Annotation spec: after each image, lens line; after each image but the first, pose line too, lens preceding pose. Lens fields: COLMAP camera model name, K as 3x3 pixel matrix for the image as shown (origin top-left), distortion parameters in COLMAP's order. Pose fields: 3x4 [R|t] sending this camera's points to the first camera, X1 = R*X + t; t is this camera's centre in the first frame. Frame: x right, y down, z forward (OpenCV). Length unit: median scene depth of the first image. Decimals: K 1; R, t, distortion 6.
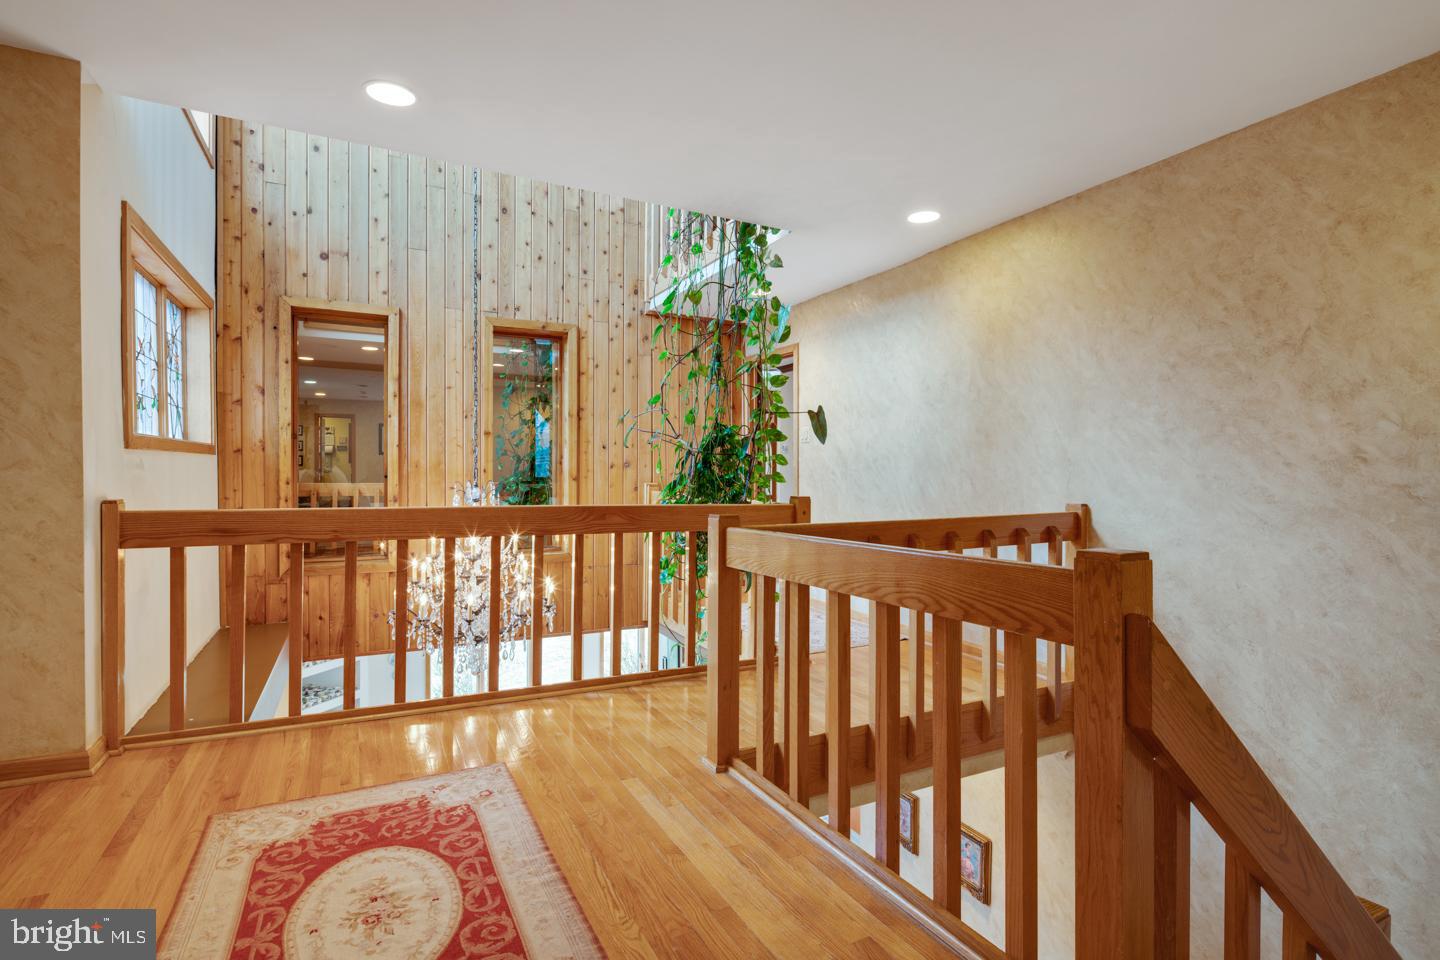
lens RADIAL K [[704.3, 0, 722.2], [0, 704.3, 479.1], [0, 0, 1]] dist [0.008415, -0.000328]
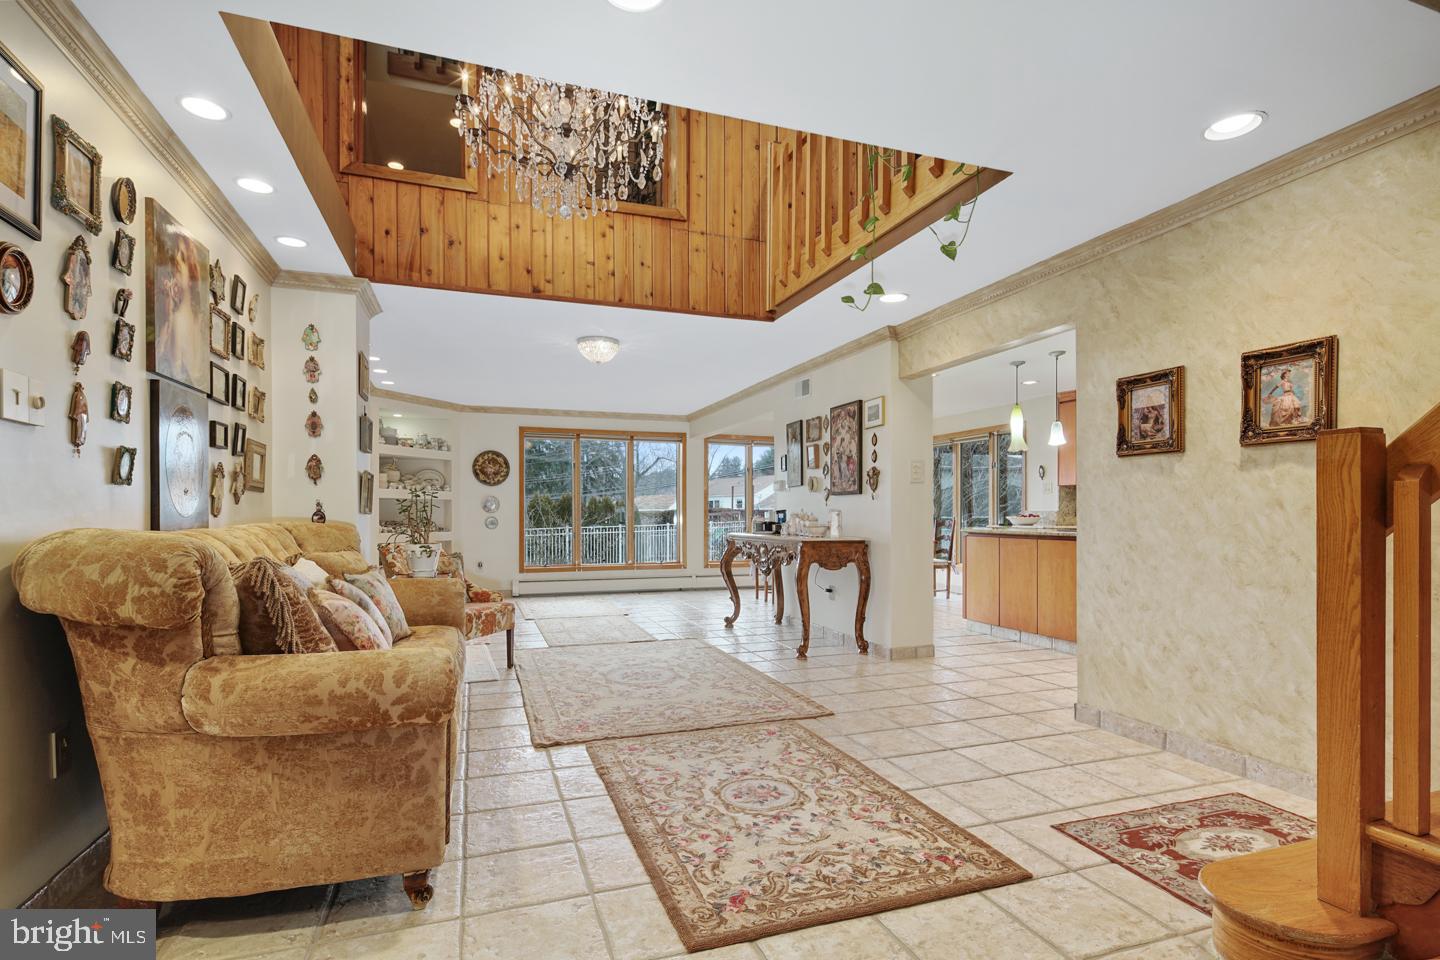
lens RADIAL K [[704.3, 0, 716.9], [0, 704.3, 480.8], [0, 0, 1]] dist [0.008415, -0.000328]
pose [[0.989996, 0.002559, -0.141075, -0.063217], [-0.003119, 0.999988, -0.003743, 0.481737], [0.141063, 0.004145, 0.989992, 0.225400]]
